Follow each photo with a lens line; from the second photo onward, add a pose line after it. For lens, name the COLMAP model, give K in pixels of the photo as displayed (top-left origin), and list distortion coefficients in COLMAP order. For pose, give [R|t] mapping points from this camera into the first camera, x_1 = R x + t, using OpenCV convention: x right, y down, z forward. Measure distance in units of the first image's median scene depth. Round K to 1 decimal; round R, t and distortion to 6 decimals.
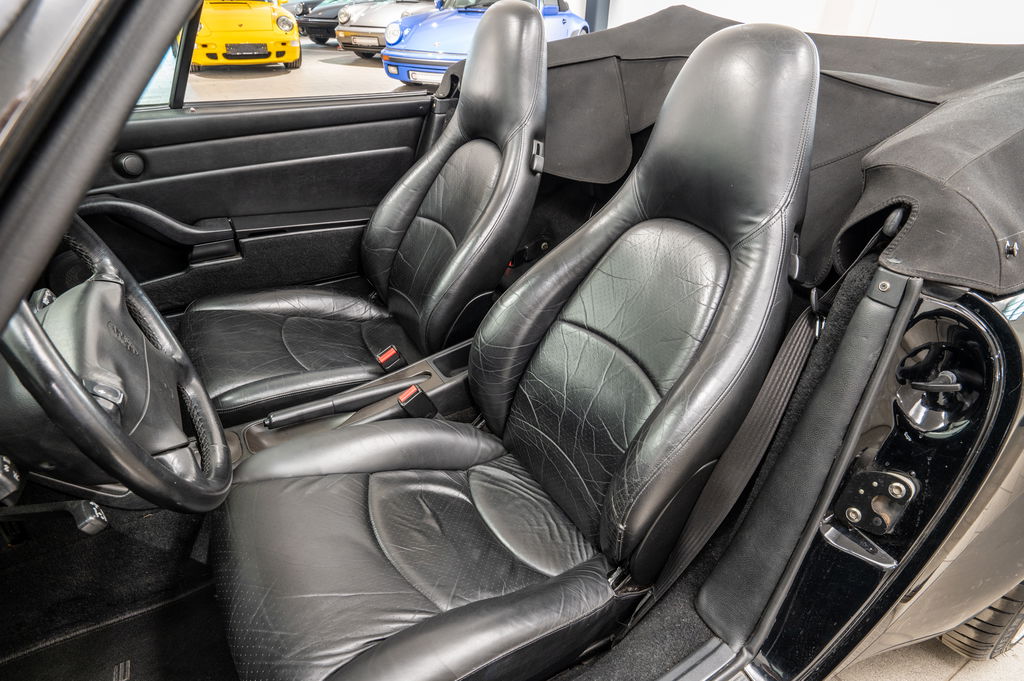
lens RADIAL K [[559.0, 0, 506.7], [0, 559.0, 352.5], [0, 0, 1]] dist [0.001298, -0.011845]
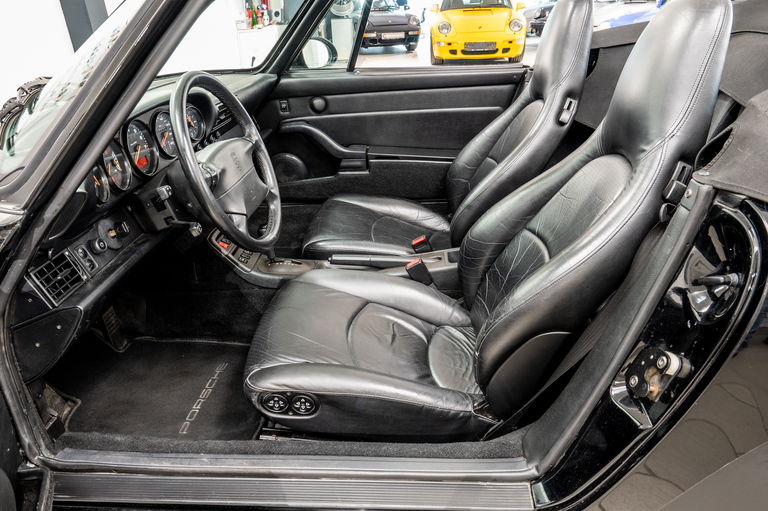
lens RADIAL K [[502.7, 0, 381.5], [0, 502.7, 297.5], [0, 0, 1]] dist [0.002488, -0.002491]
pose [[0.827253, 0.235550, -0.510068, 0.439252], [-0.255297, 0.966327, 0.032198, 0.140561], [0.500476, 0.103583, 0.859531, -0.150737]]
